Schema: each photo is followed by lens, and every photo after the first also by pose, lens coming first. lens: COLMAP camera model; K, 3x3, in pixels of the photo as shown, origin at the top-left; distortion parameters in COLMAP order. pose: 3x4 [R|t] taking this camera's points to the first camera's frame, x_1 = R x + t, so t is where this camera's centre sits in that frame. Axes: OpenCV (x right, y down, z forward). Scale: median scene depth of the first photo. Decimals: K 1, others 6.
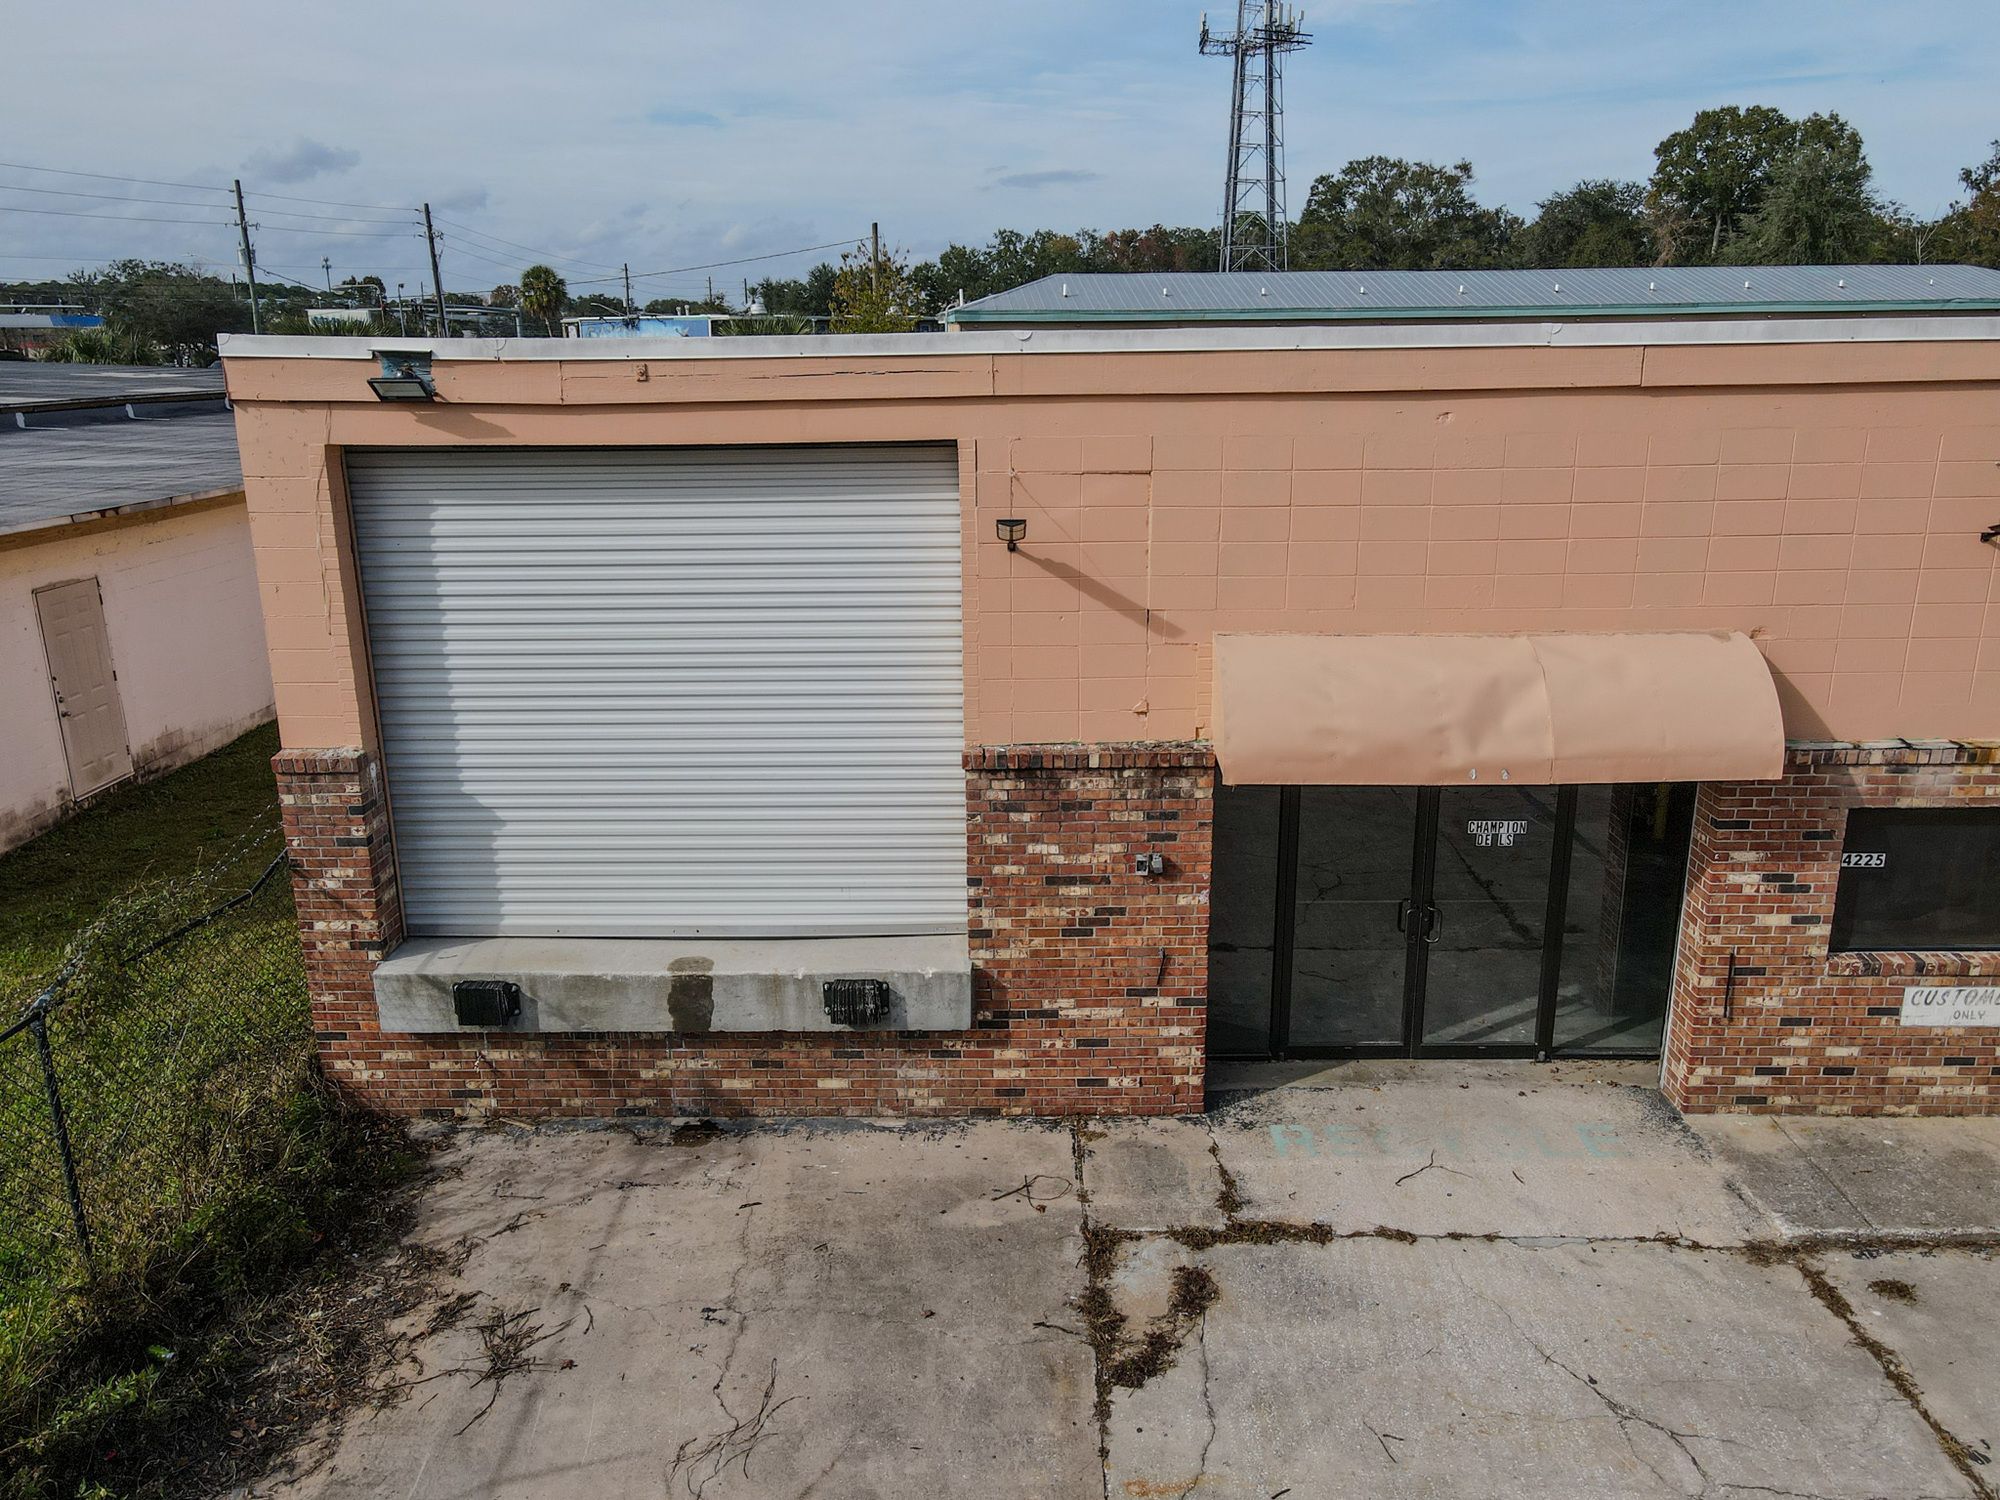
lens RADIAL K [[1468.2, 0, 998.1], [0, 1468.2, 744.3], [0, 0, 1]] dist [0.005944, 0.012767]
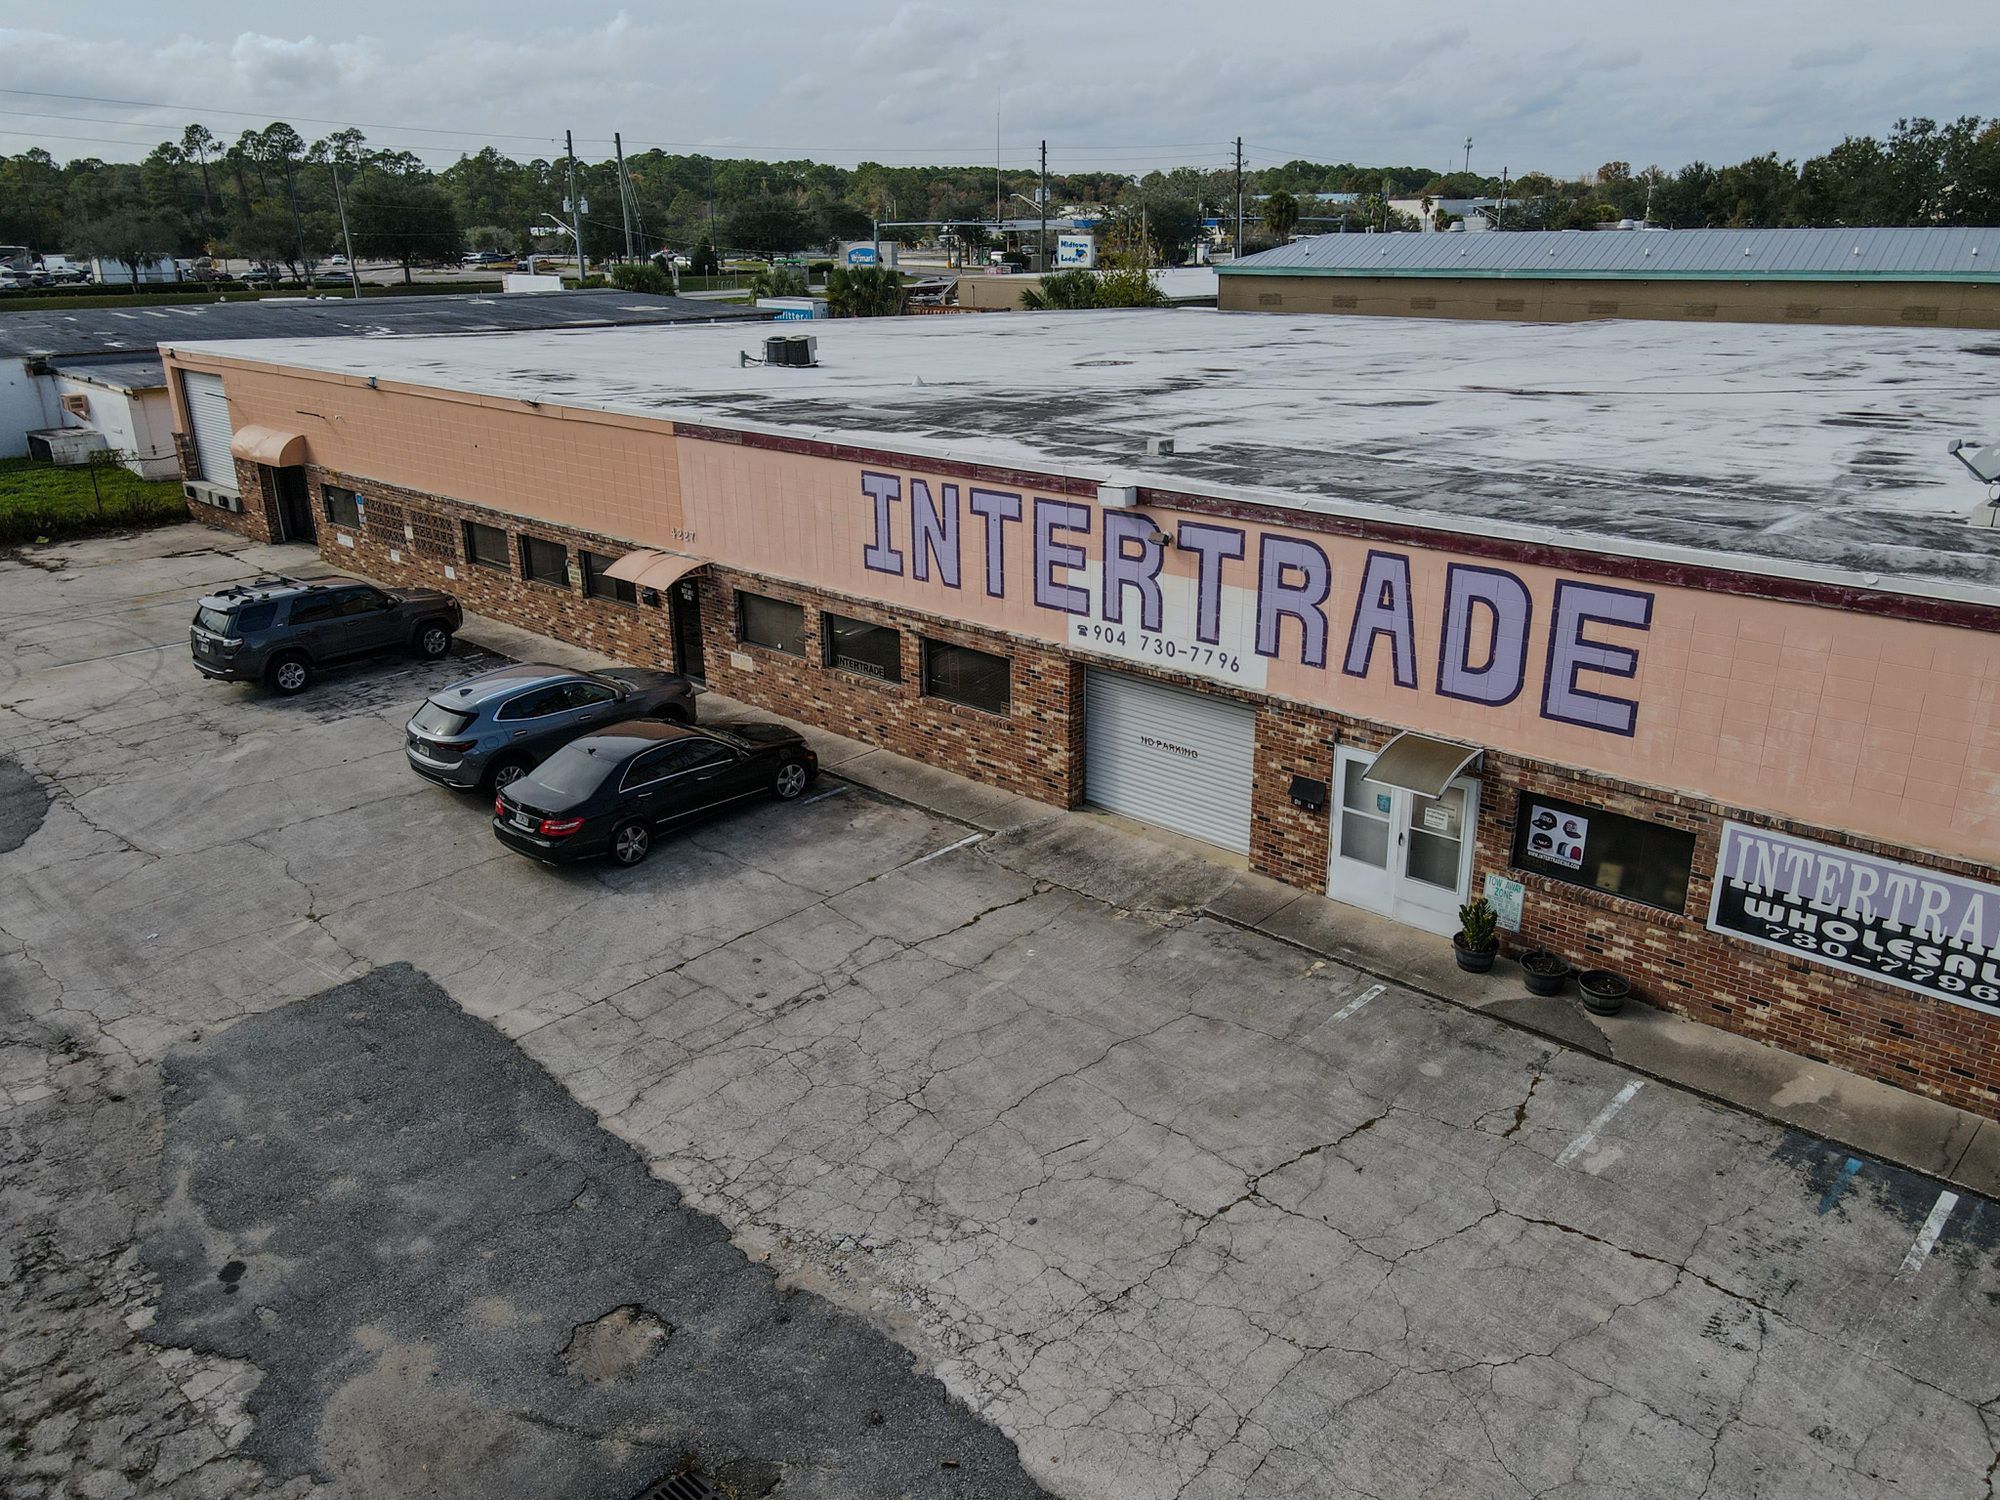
lens RADIAL K [[1468.2, 0, 998.1], [0, 1468.2, 744.3], [0, 0, 1]] dist [0.005944, 0.012767]
pose [[0.736720, 0.230838, -0.635577, 4.564205], [-0.179463, 0.972967, 0.145355, -0.174977], [0.651949, 0.006977, 0.758231, -0.828821]]
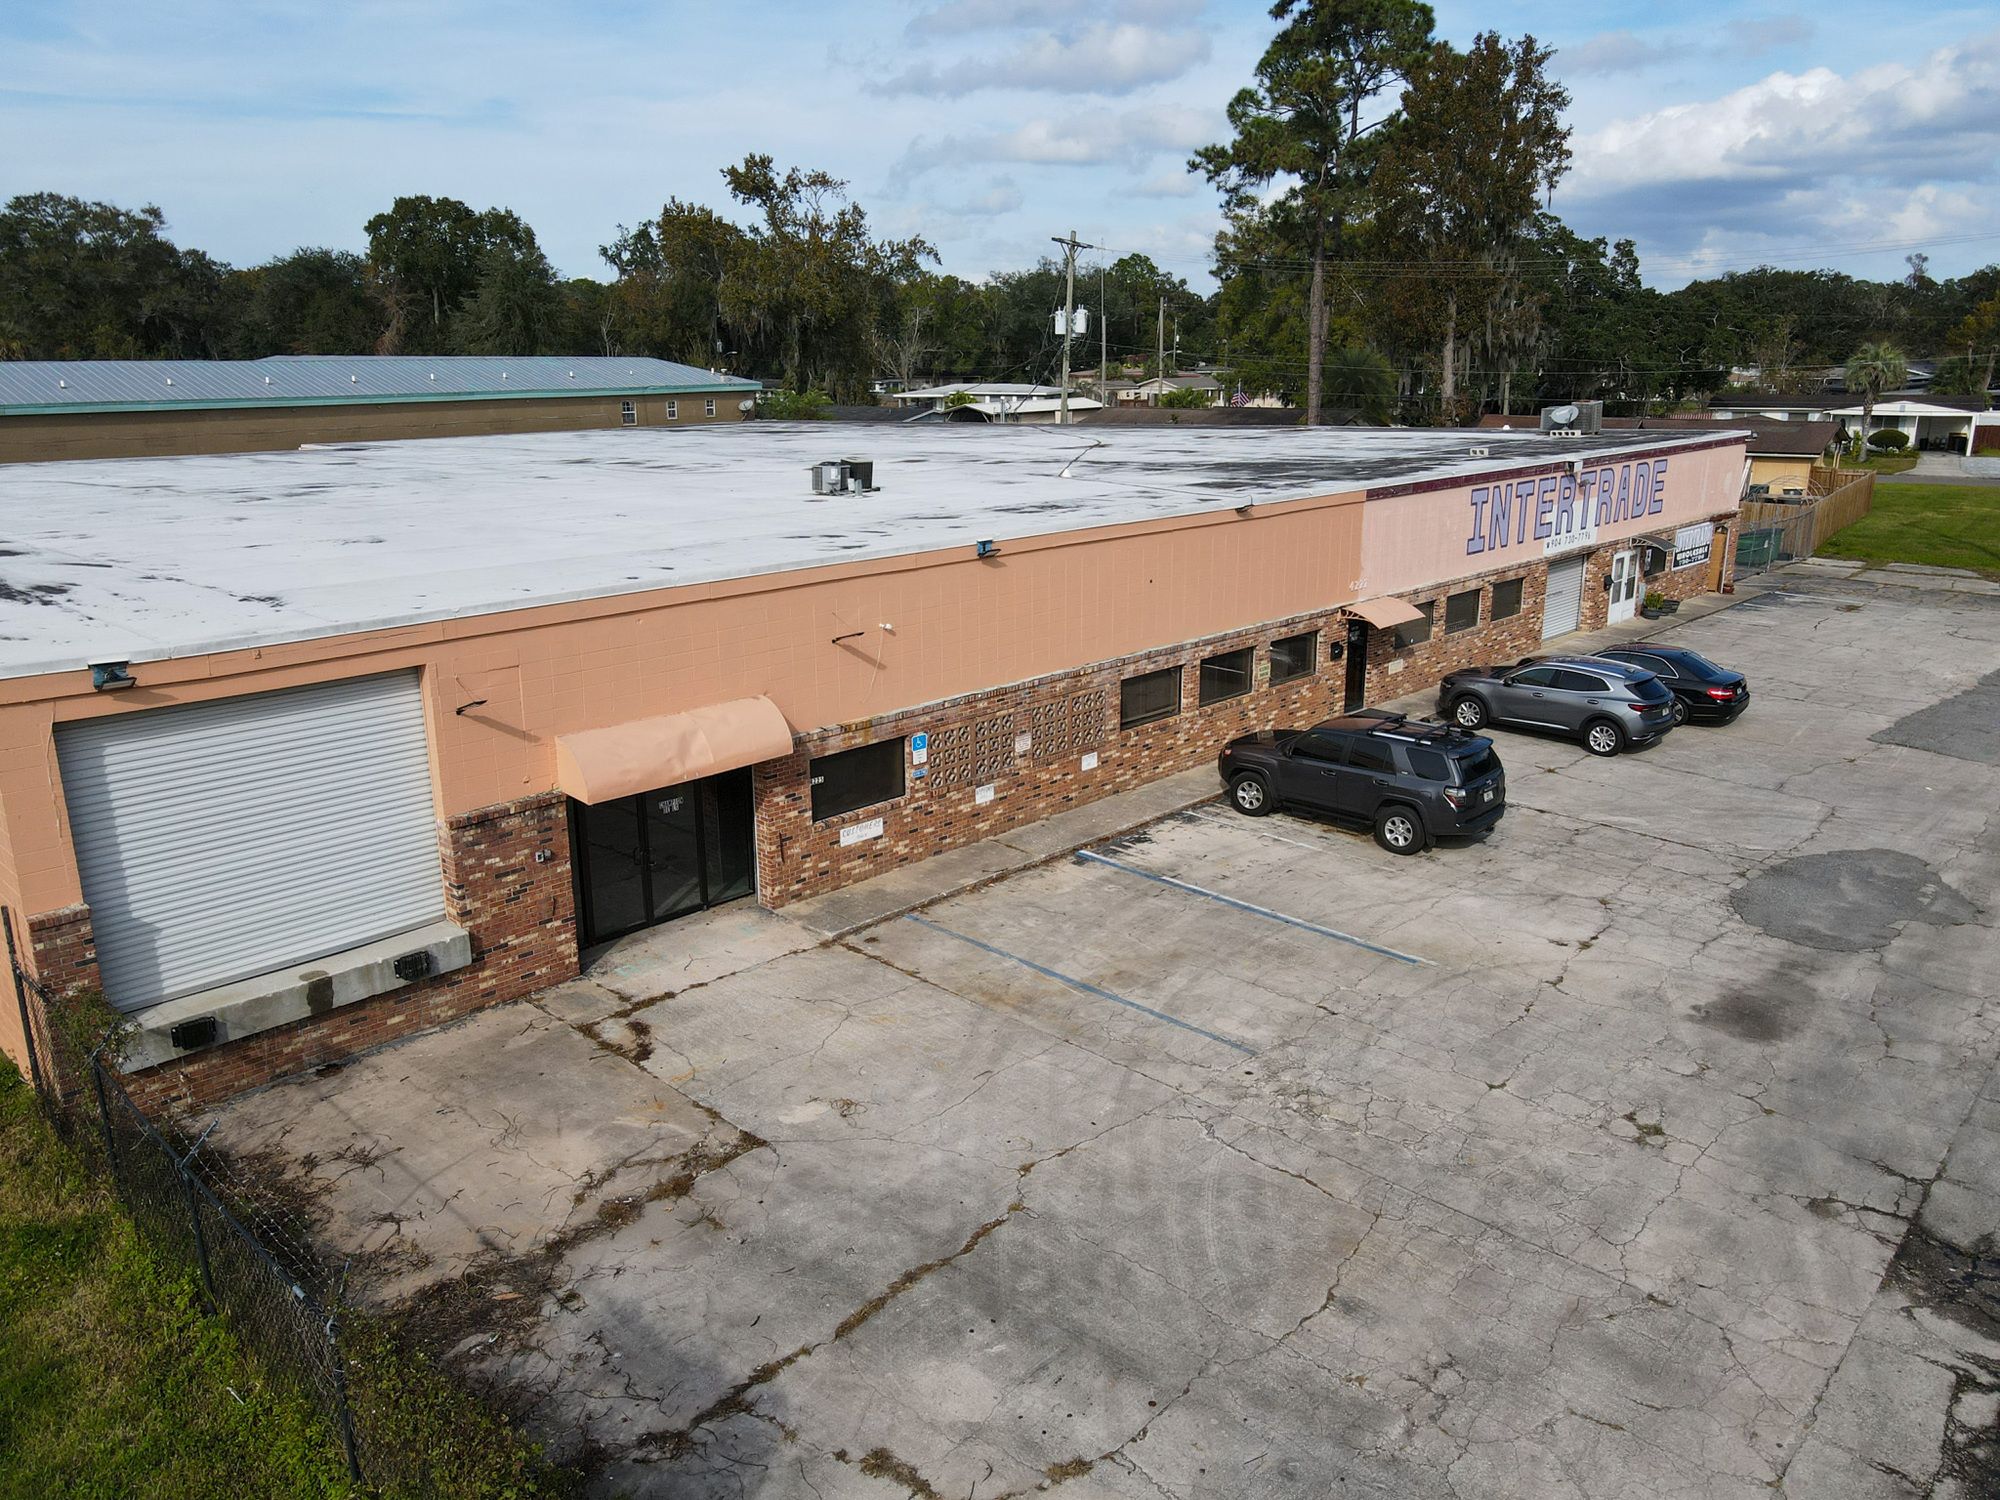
lens RADIAL K [[1468.2, 0, 998.1], [0, 1468.2, 744.3], [0, 0, 1]] dist [0.005944, 0.012767]
pose [[0.684862, -0.186420, 0.704423, -0.840331], [0.194332, 0.978435, 0.069999, -0.084676], [-0.702282, 0.088952, 0.706320, -0.848022]]
